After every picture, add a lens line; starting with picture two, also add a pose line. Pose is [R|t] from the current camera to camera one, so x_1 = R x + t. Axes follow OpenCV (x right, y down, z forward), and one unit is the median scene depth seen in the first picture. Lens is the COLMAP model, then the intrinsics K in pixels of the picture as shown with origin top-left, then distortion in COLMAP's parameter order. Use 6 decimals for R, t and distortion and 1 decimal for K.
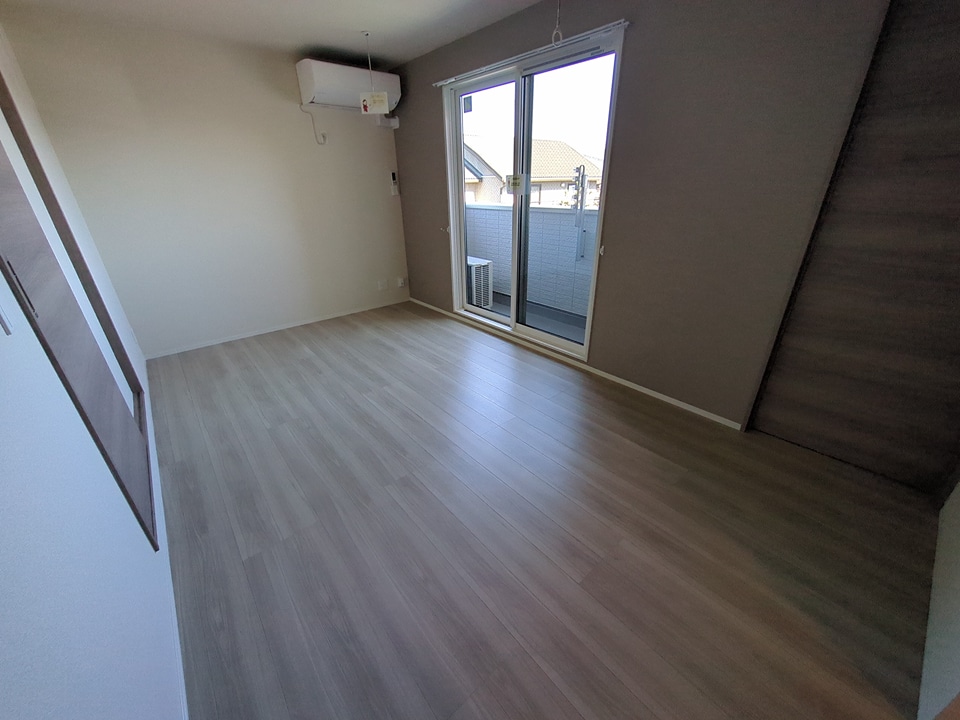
lens RADIAL K [[380.8, 0, 482.4], [0, 380.8, 361.0], [0, 0, 1]] dist [0.013711, -0.000090]
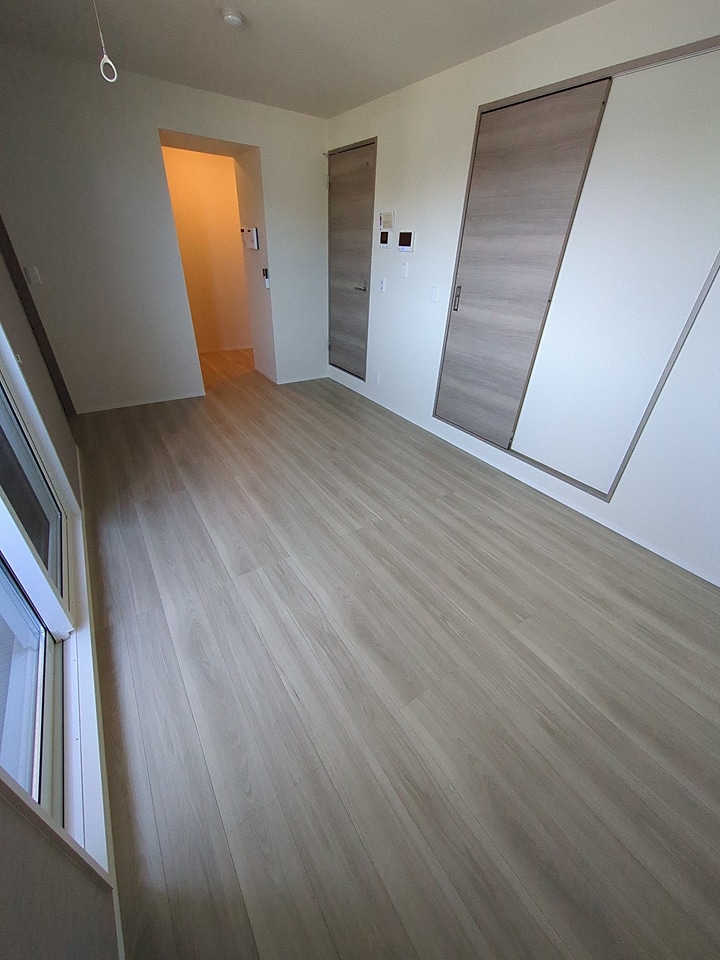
lens RADIAL K [[380.8, 0, 360.4], [0, 380.8, 480.0], [0, 0, 1]] dist [0.013711, -0.000090]
pose [[-0.992030, -0.083521, 0.094345, -0.306161], [0.032606, 0.553090, 0.832483, -0.612303], [-0.121711, 0.828925, -0.545958, 1.269131]]
